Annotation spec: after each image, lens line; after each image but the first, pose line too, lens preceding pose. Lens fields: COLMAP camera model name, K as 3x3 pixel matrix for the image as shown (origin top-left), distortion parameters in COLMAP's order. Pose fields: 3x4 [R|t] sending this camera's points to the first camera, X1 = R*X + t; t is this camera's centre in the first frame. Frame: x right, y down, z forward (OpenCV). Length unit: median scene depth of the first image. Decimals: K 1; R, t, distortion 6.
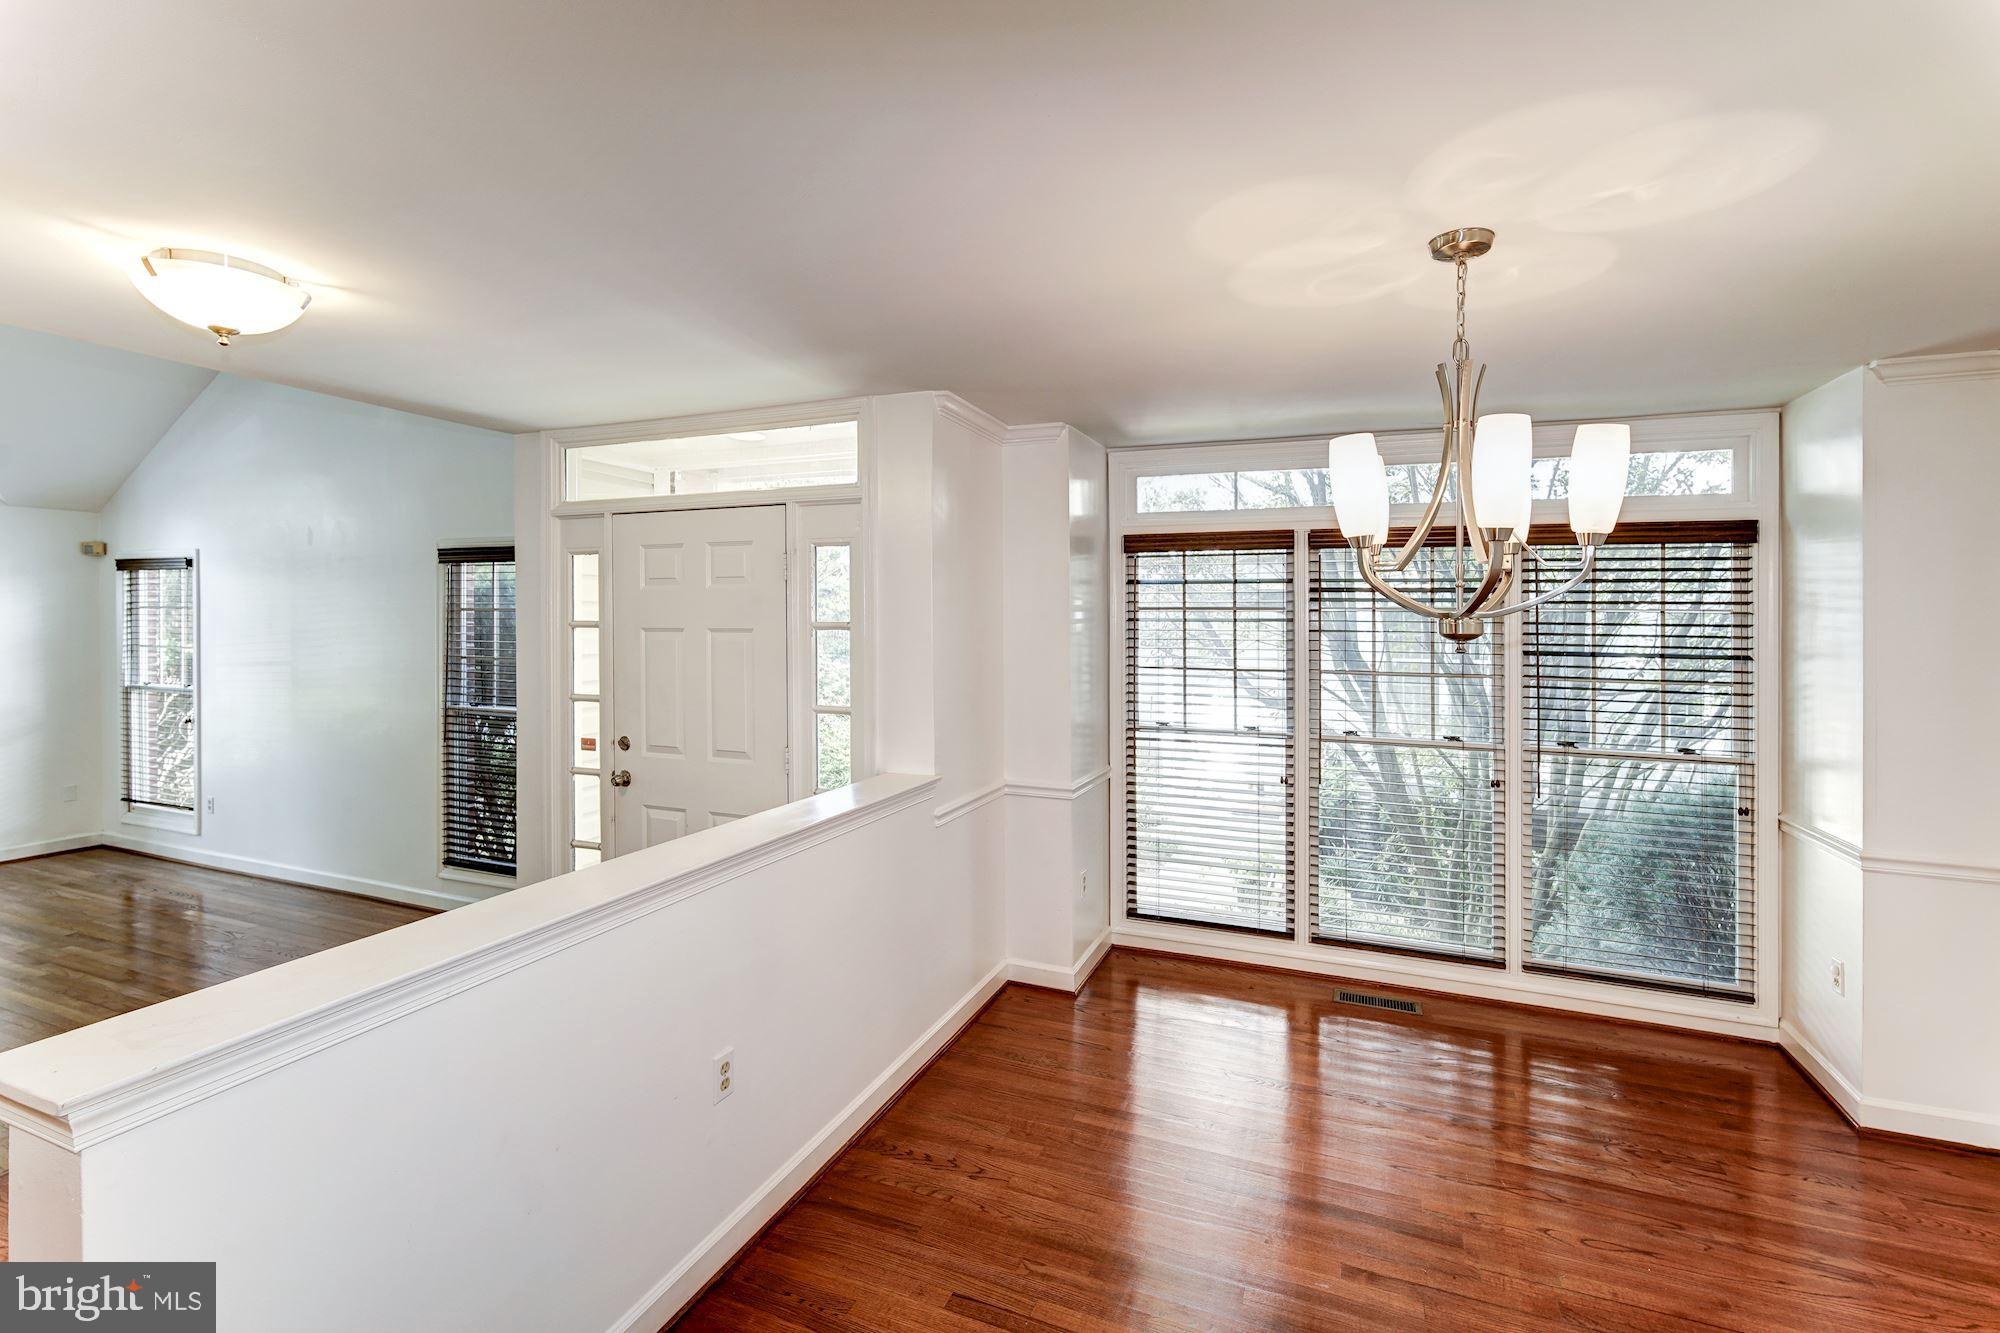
lens RADIAL K [[907.2, 0, 996.2], [0, 907.2, 633.1], [0, 0, 1]] dist [0.000207, 0.000411]
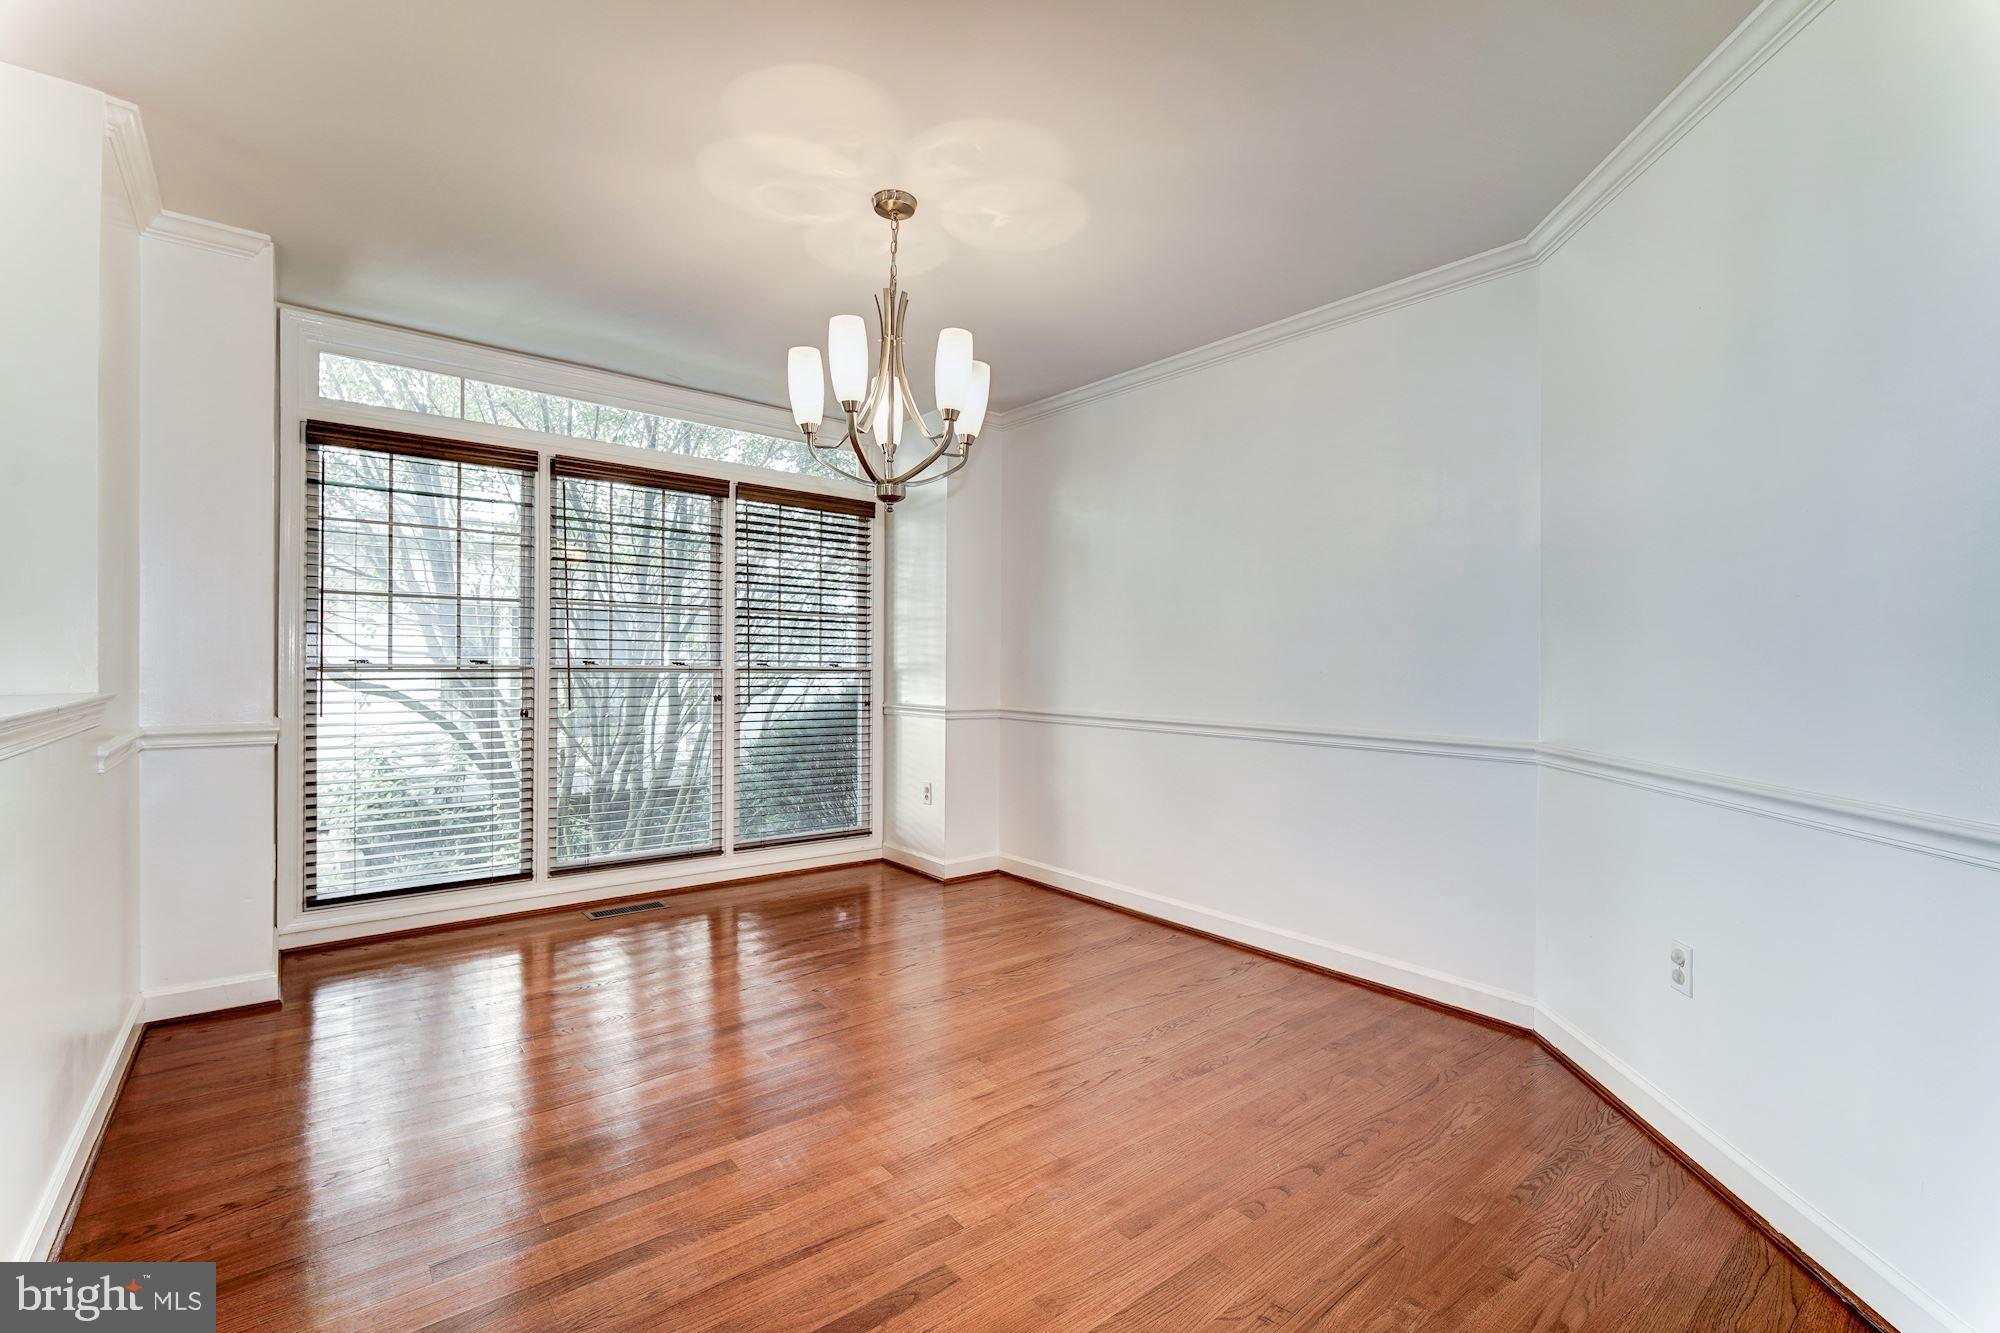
lens RADIAL K [[882.1, 0, 1000.0], [0, 882.1, 666.5], [0, 0, 1]] dist [-0.001595, -0.000263]
pose [[0.477278, 0.000837, 0.878752, -0.241926], [0.008266, 0.999951, -0.005441, 0.114221], [-0.878714, 0.009861, 0.477247, 0.107182]]
